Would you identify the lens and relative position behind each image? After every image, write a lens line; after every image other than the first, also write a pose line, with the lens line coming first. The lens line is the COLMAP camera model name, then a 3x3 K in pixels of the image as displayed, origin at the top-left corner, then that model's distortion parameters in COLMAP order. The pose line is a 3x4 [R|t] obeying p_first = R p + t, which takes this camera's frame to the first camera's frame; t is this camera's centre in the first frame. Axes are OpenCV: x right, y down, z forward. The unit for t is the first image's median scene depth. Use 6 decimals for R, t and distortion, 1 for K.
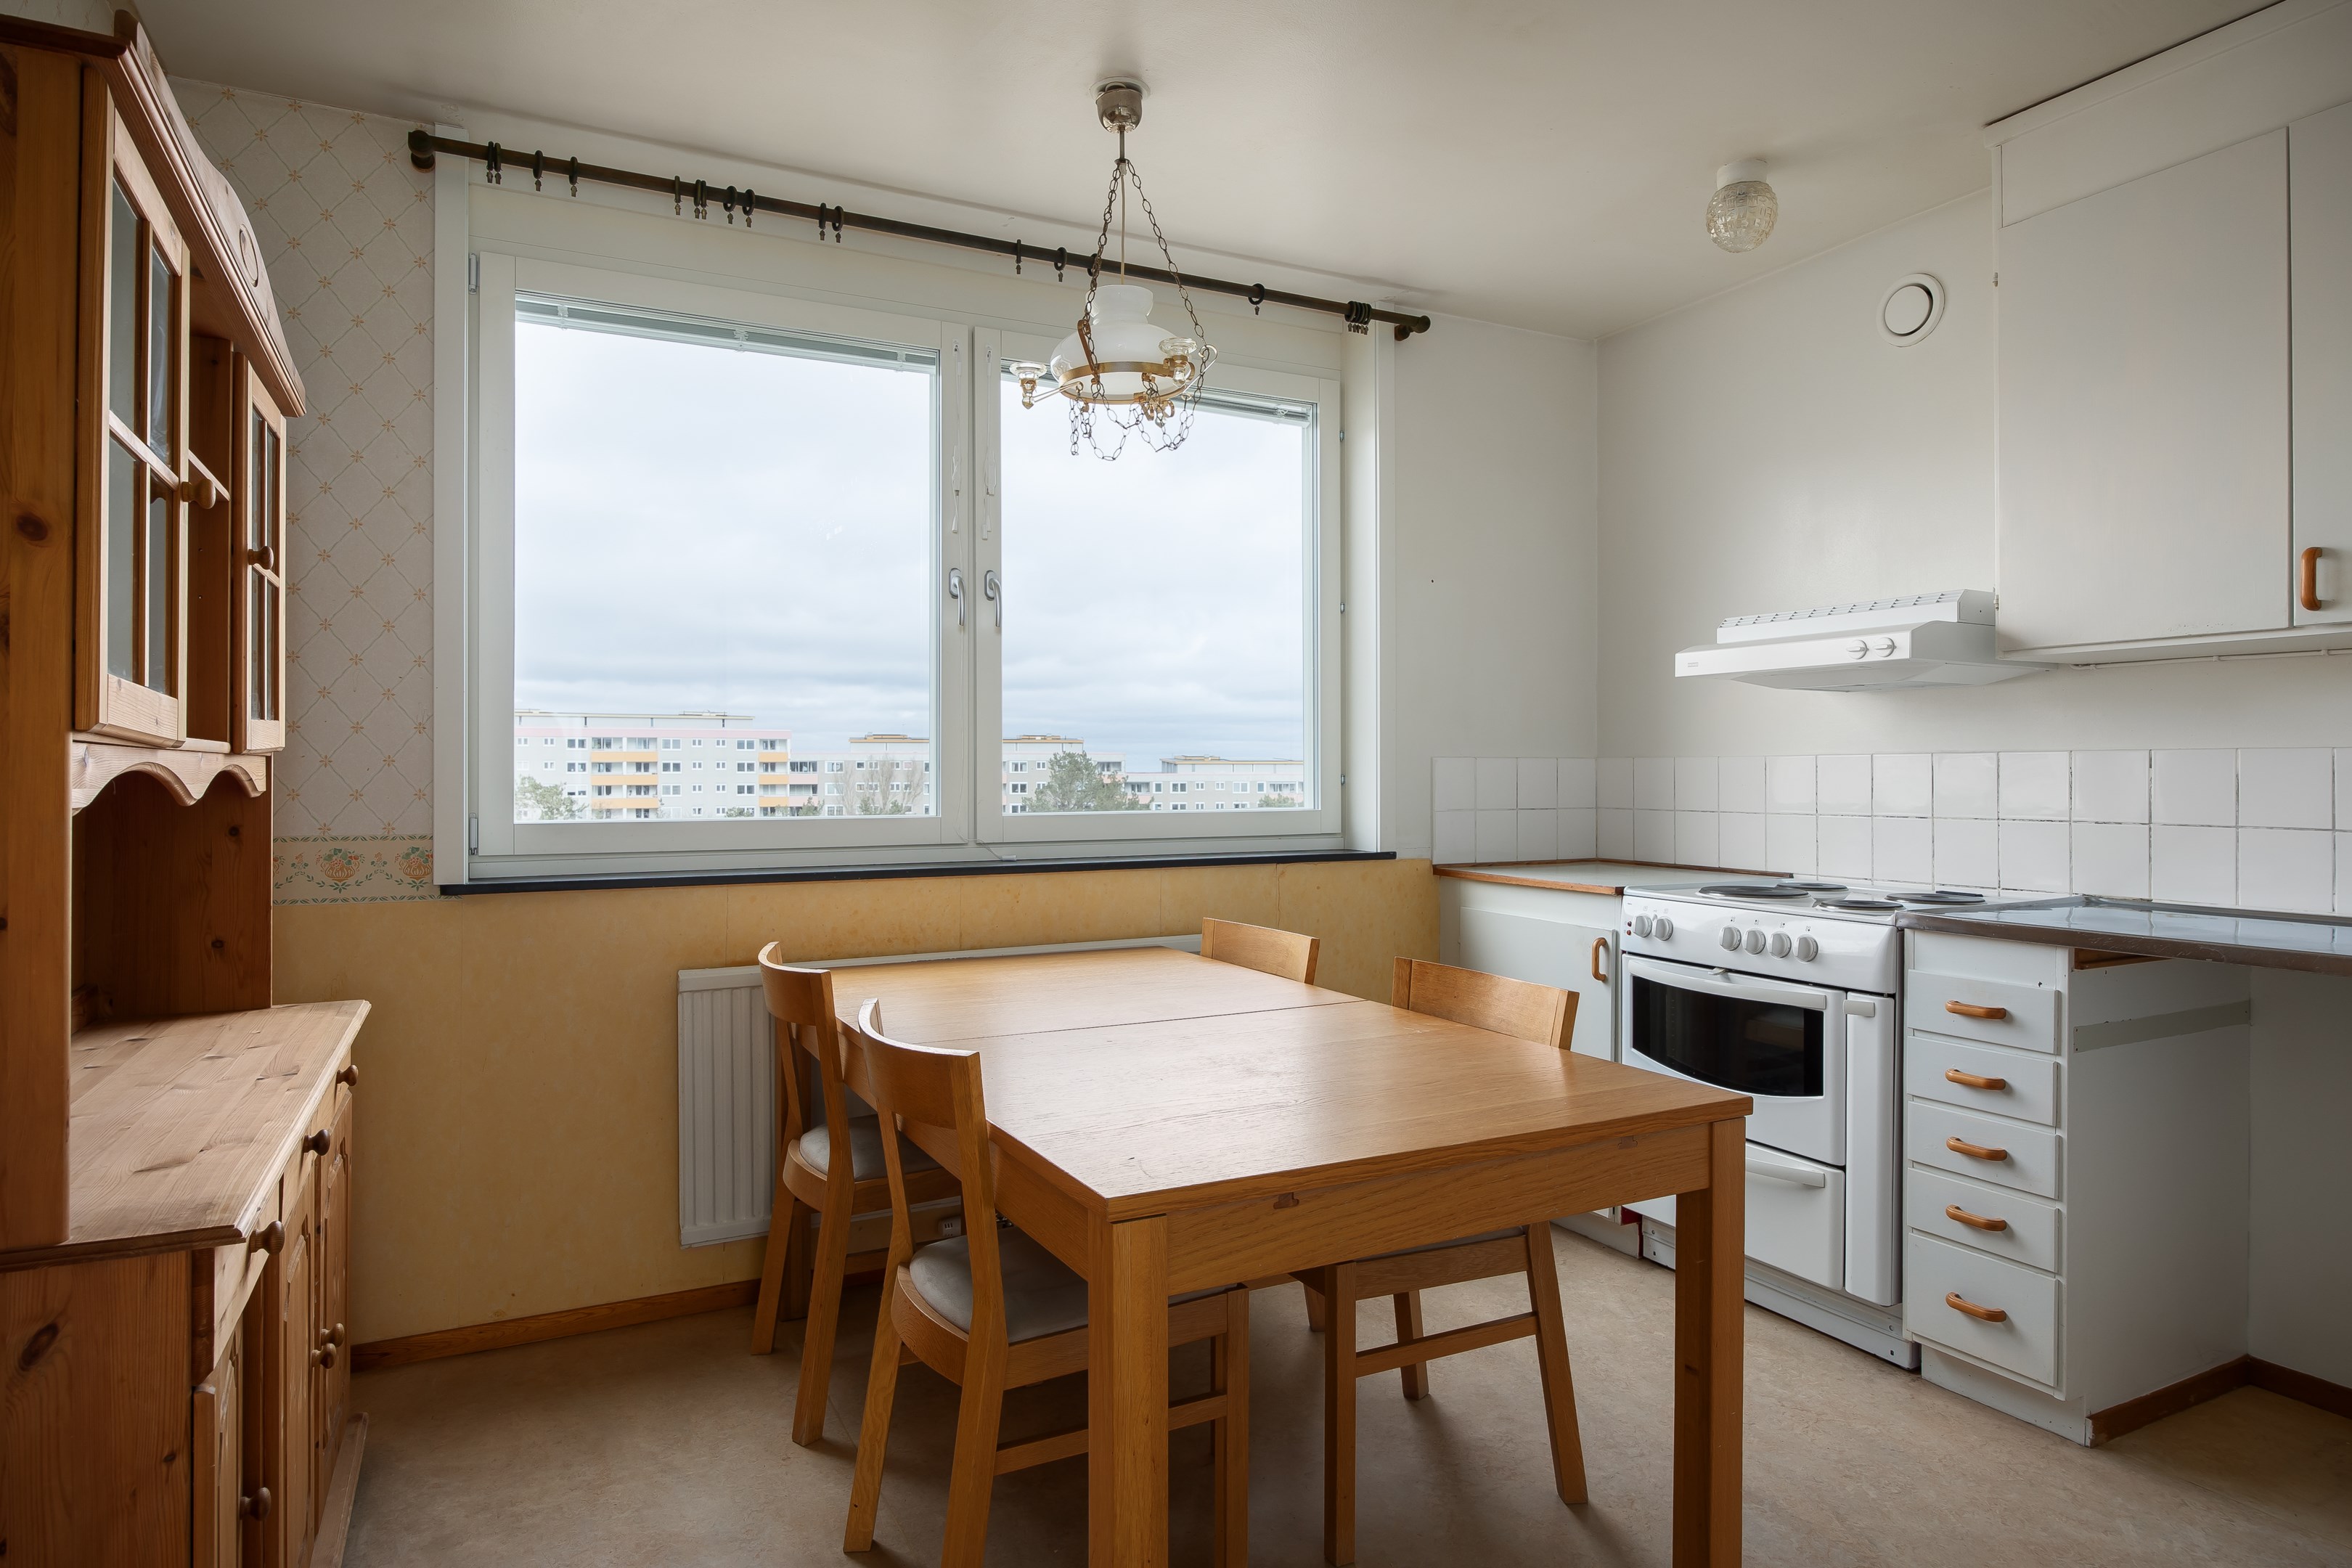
lens RADIAL K [[1367.5, 0, 1177.6], [0, 1367.5, 770.7], [0, 0, 1]] dist [-0.004287, -0.000755]
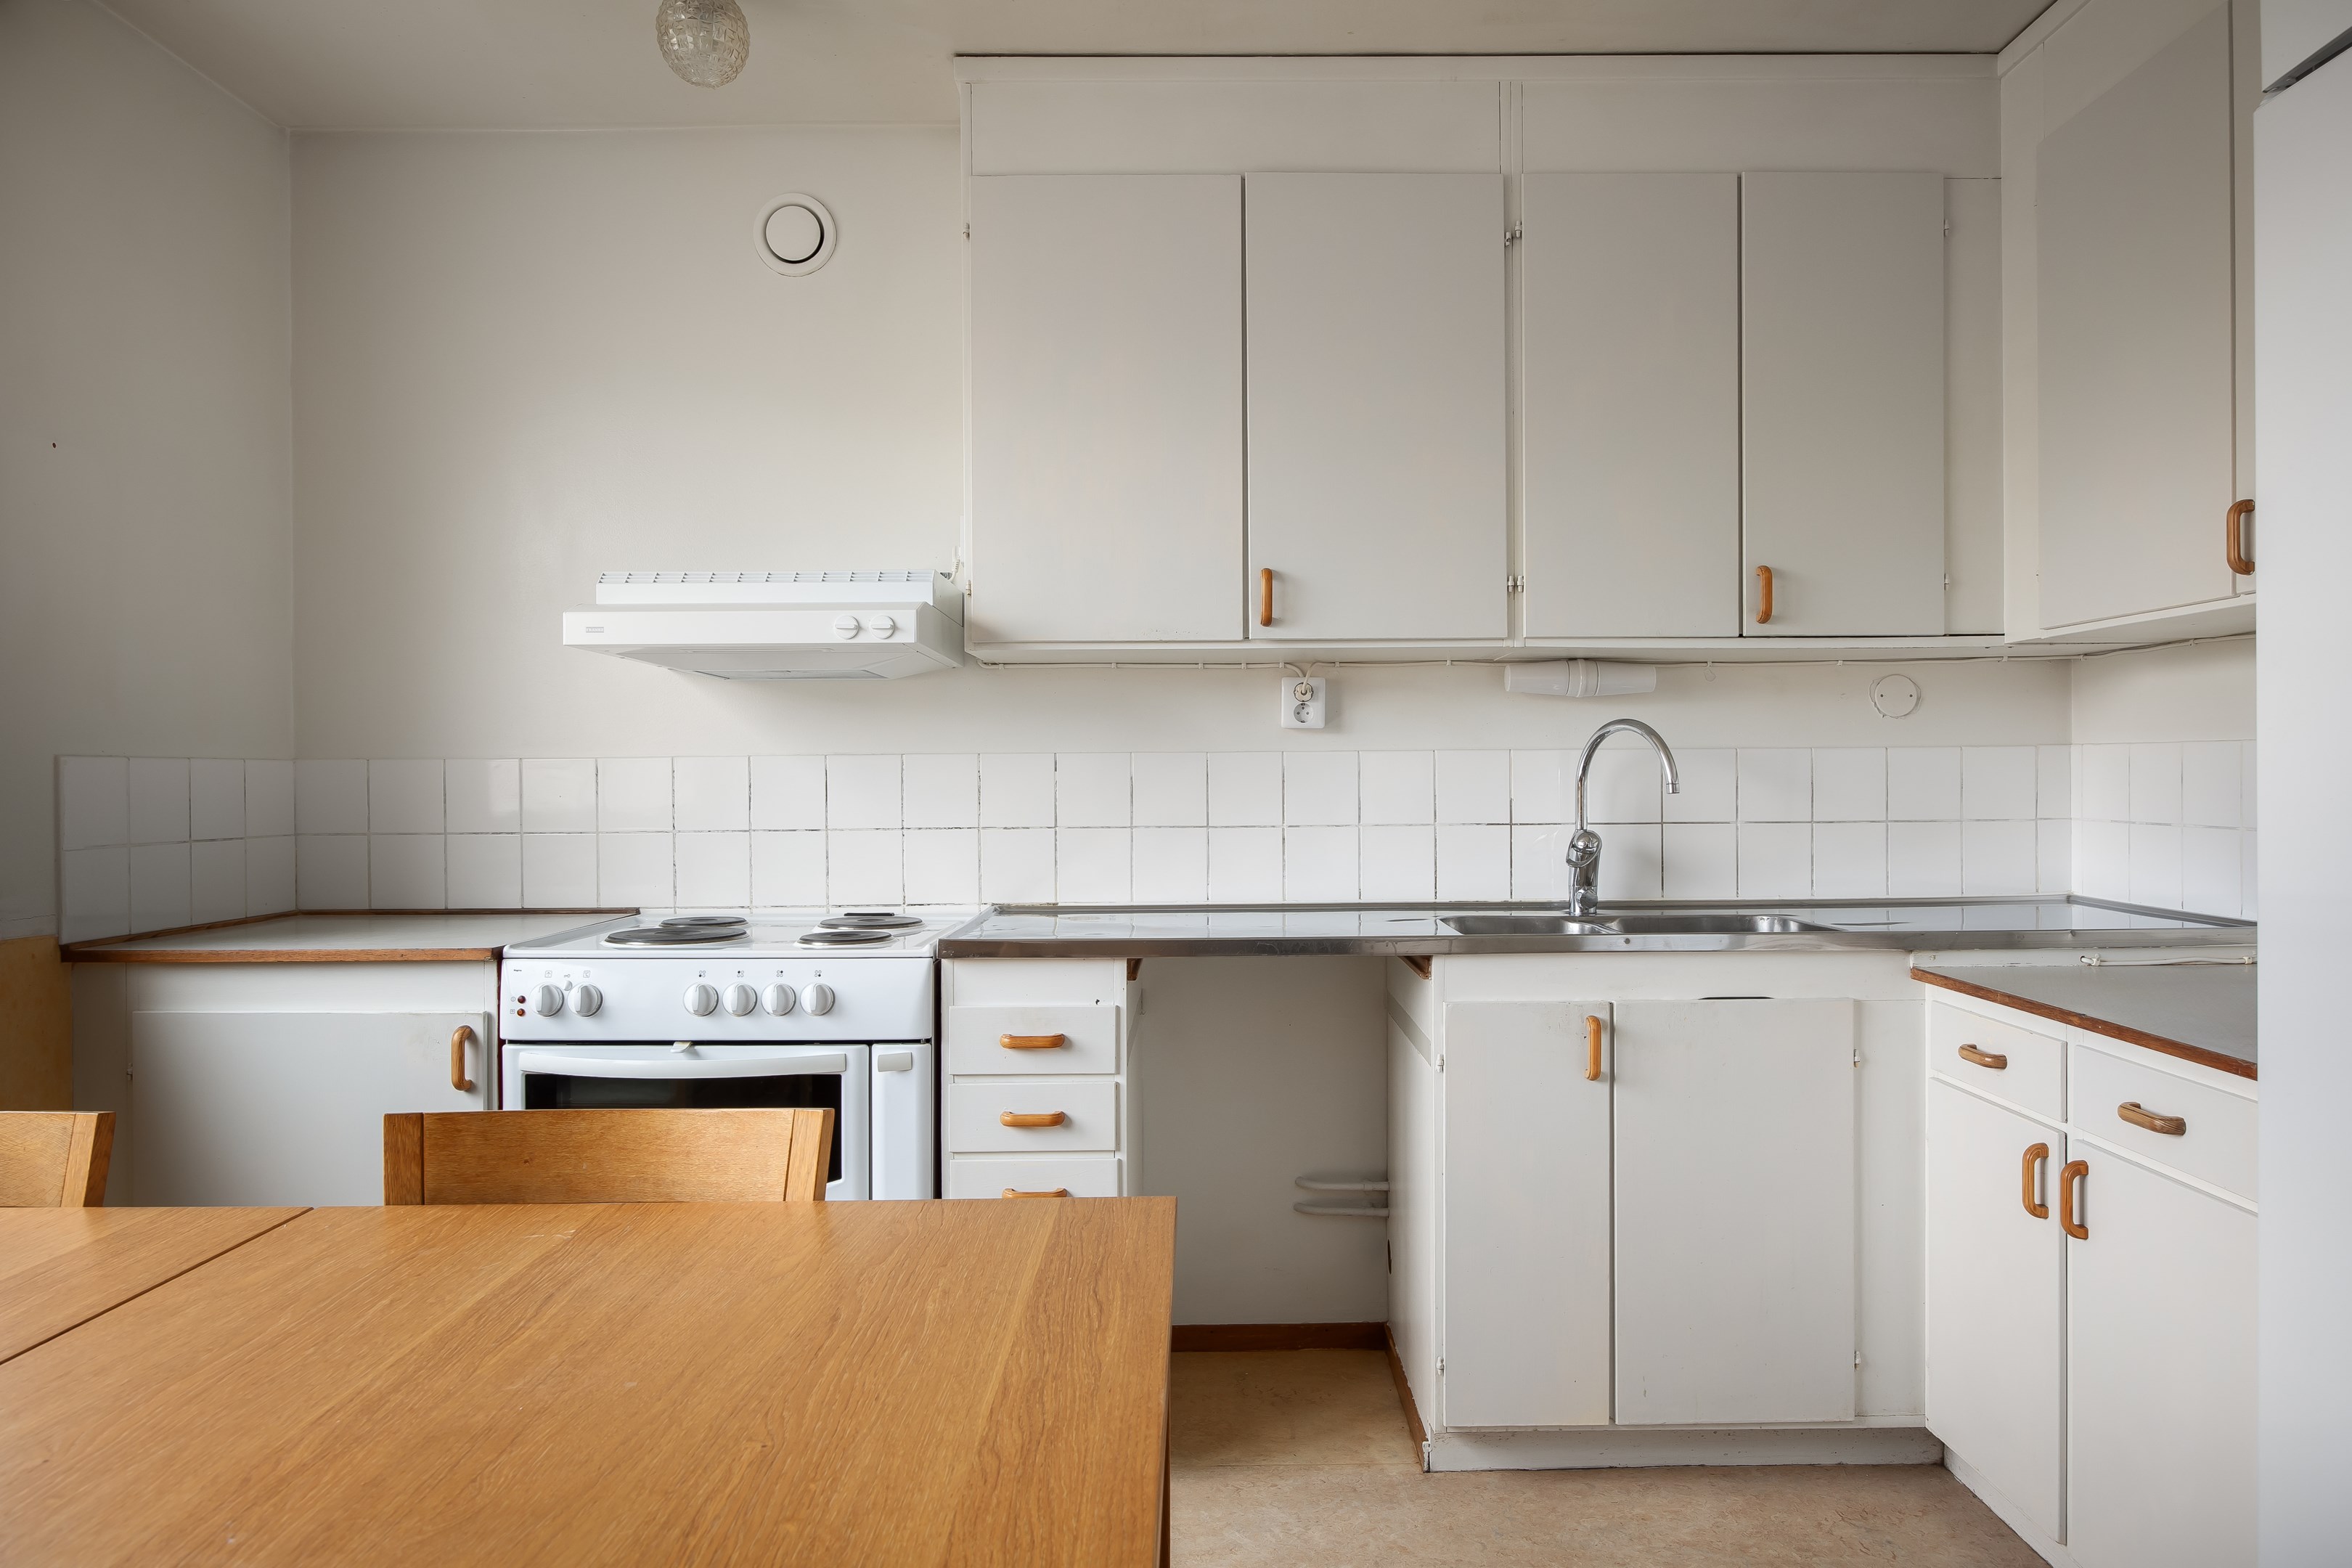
lens RADIAL K [[1498.3, 0, 1229.1], [0, 1498.3, 785.3], [0, 0, 1]] dist [-0.003654, -0.000546]
pose [[0.445979, -0.009192, 0.894996, -0.211388], [0.006071, 0.999955, 0.007245, 0.001164], [-0.895023, 0.002202, 0.446015, 0.399575]]
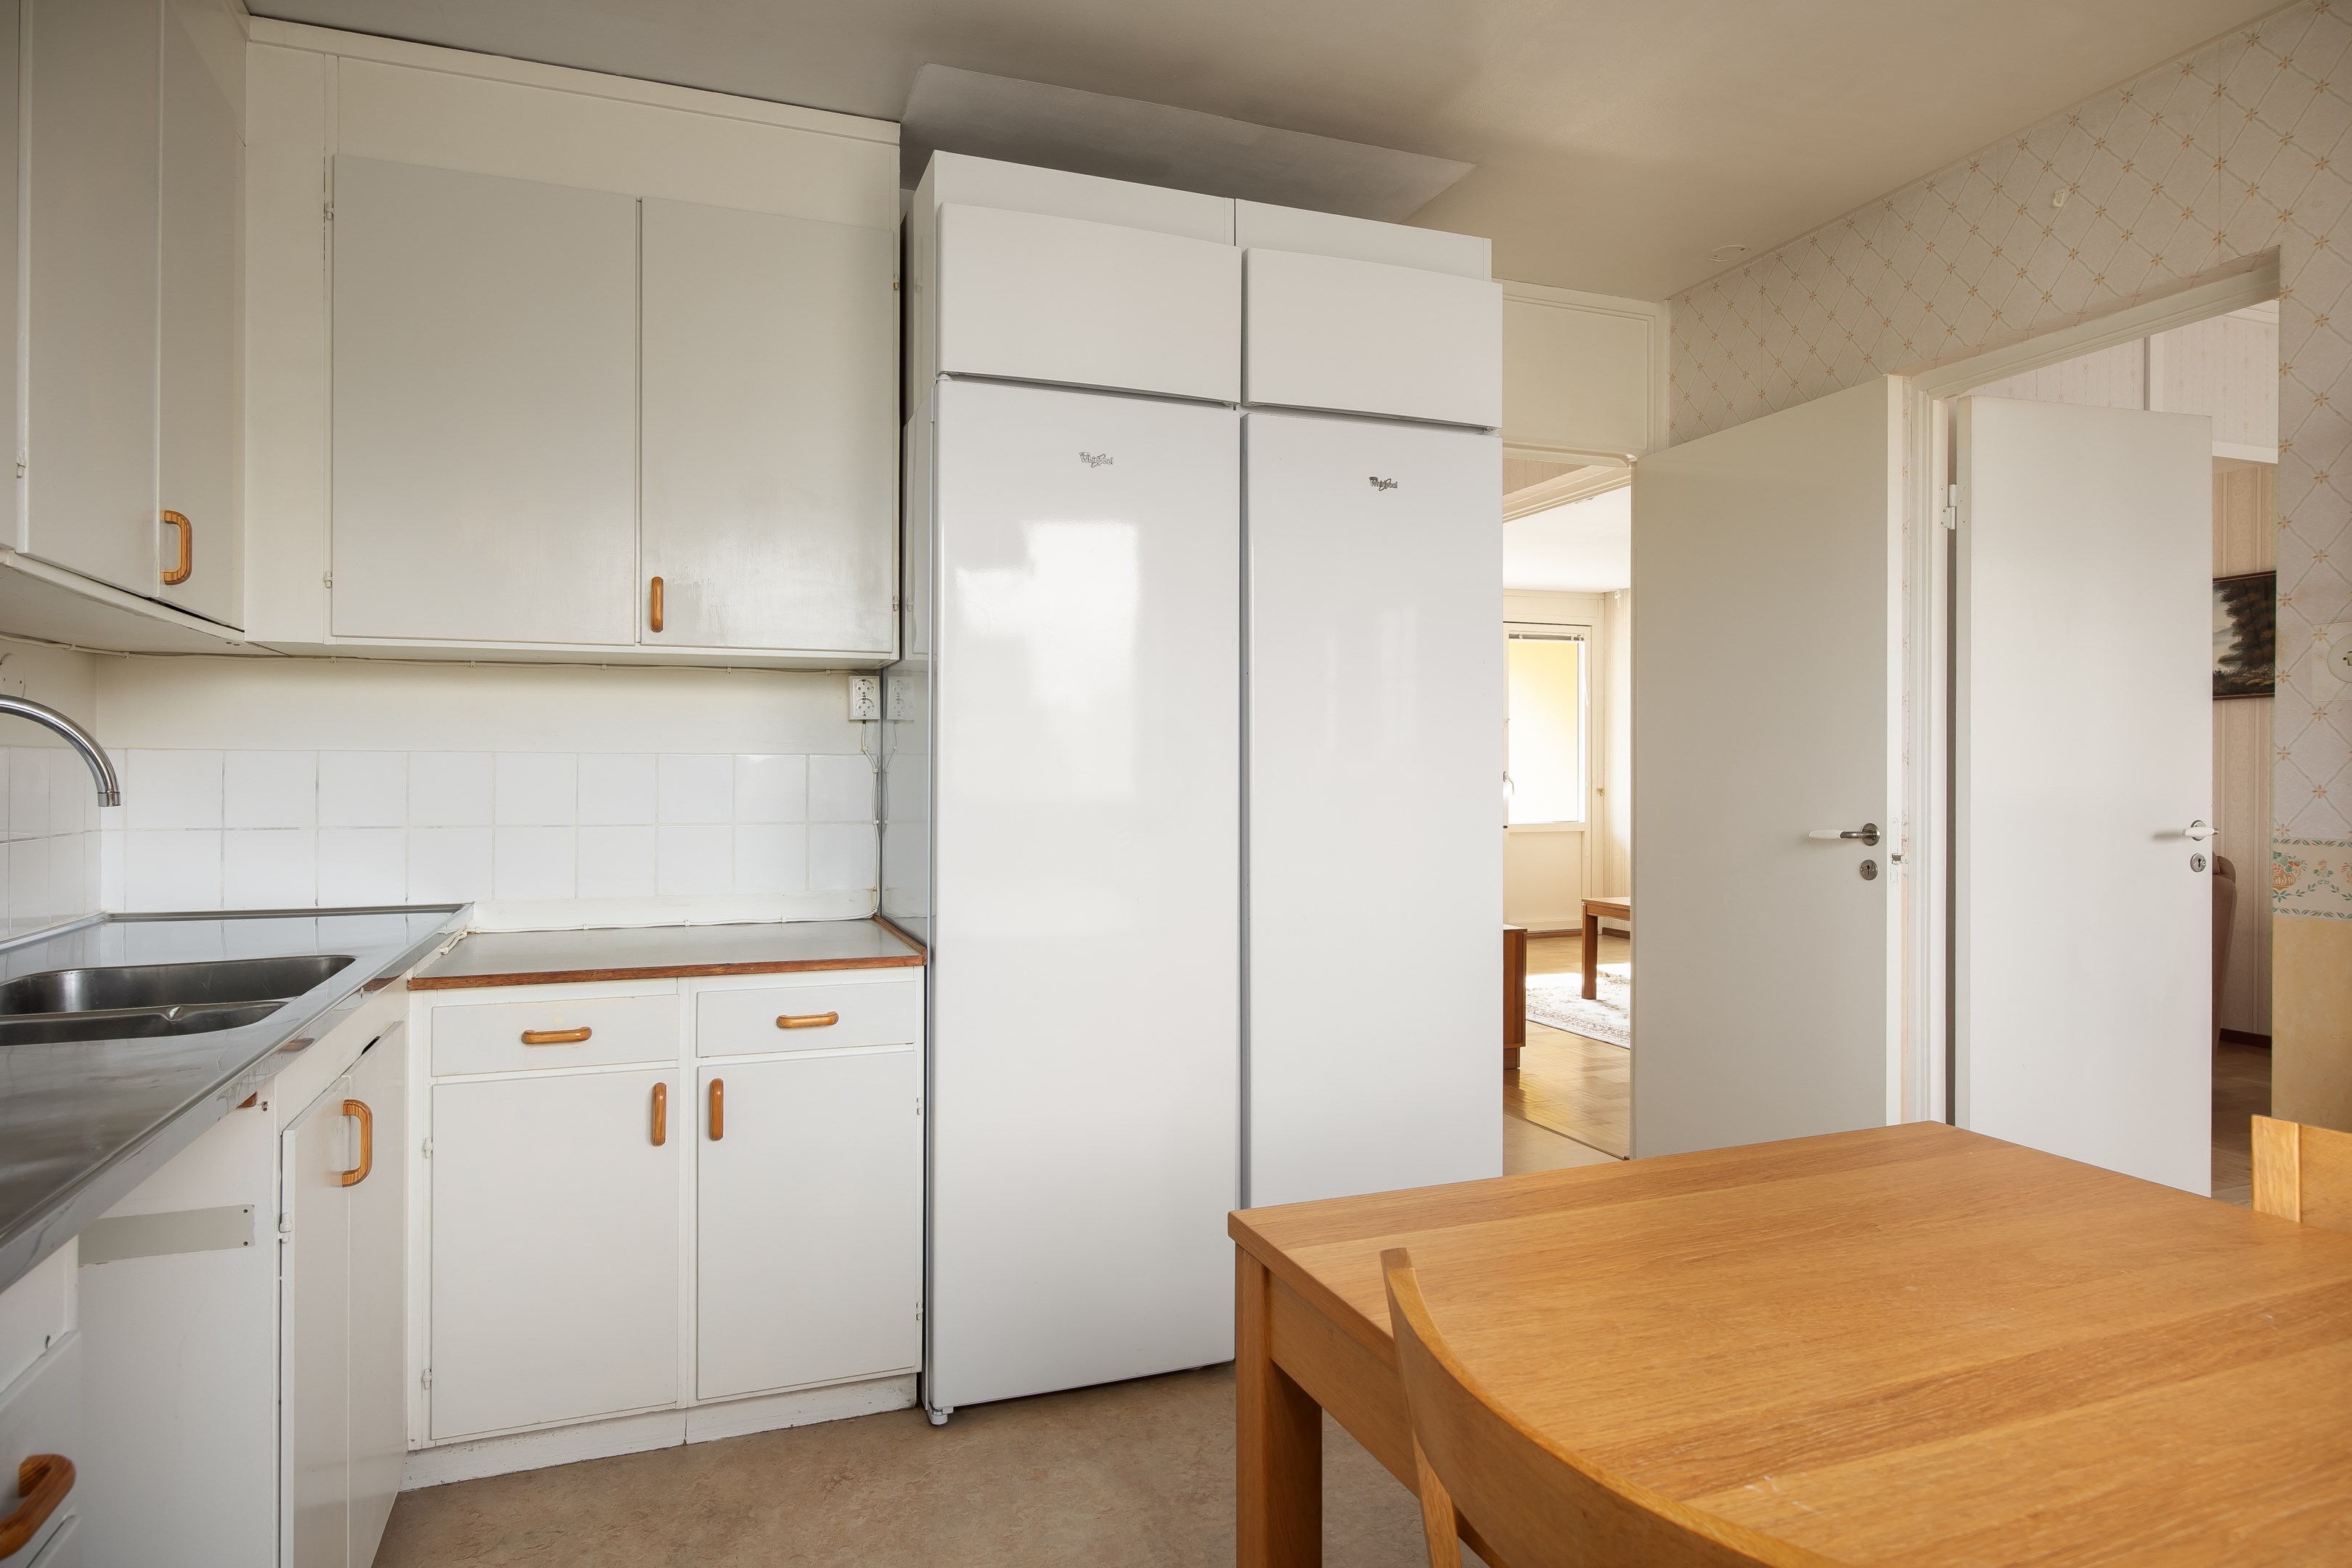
lens RADIAL K [[1311.2, 0, 1173.6], [0, 1311.2, 772.7], [0, 0, 1]] dist [-0.004047, -0.000708]
pose [[-0.992603, 0.002468, 0.121382, 0.383702], [0.002620, 0.999996, 0.001091, -0.001033], [-0.121379, 0.001400, -0.992605, 1.369631]]
